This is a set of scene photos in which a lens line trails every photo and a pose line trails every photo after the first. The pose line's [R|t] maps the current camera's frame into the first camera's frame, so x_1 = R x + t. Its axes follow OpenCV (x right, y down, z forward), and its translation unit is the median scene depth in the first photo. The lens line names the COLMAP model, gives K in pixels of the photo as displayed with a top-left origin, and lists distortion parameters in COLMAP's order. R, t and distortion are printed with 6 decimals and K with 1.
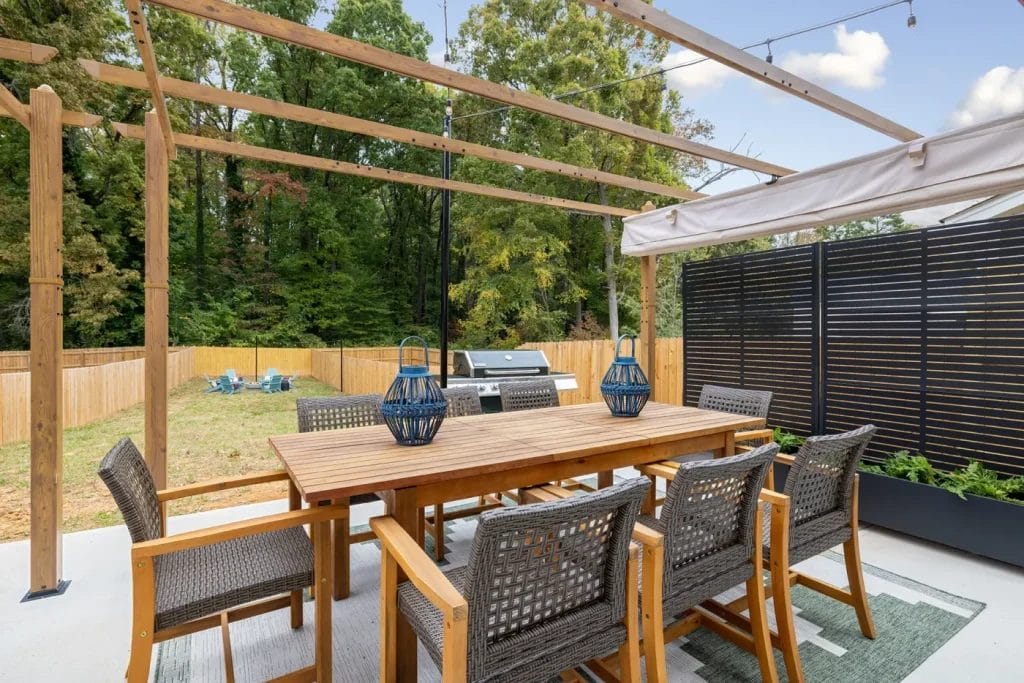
lens RADIAL K [[495.1, 0, 502.7], [0, 495.1, 340.2], [0, 0, 1]] dist [0.001616, -0.002092]
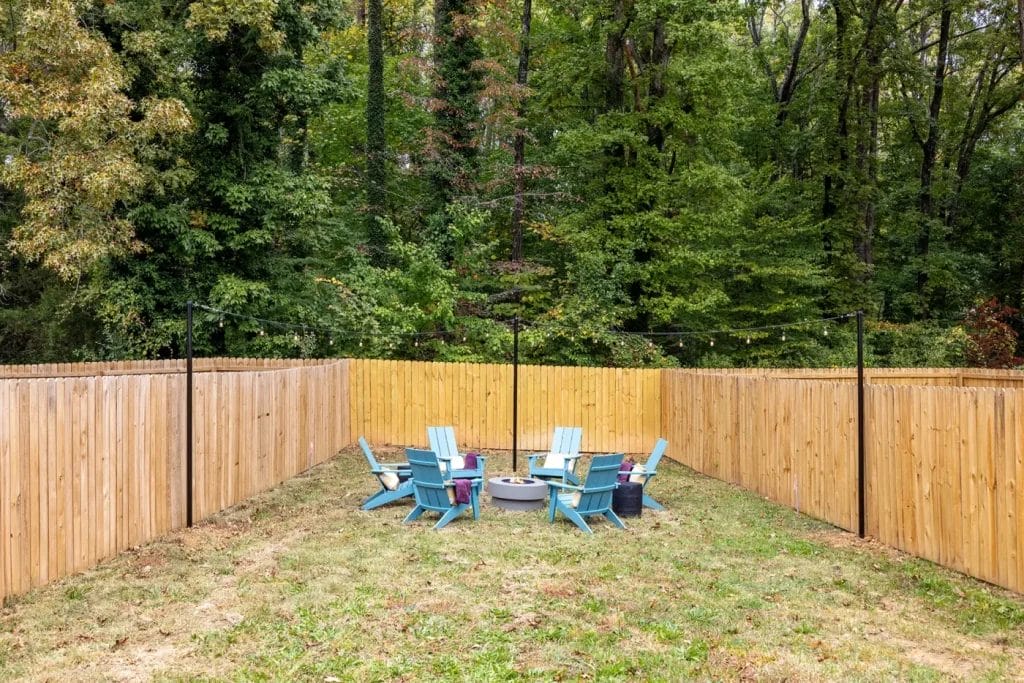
lens RADIAL K [[1100.8, 0, 453.6], [0, 1100.8, 317.2], [0, 0, 1]] dist [0.000897, 0.000000]
pose [[0.882952, -0.018302, -0.469107, -0.167212], [-0.004525, 0.998862, -0.047488, 0.017461], [0.469442, 0.044053, 0.881864, 0.301182]]
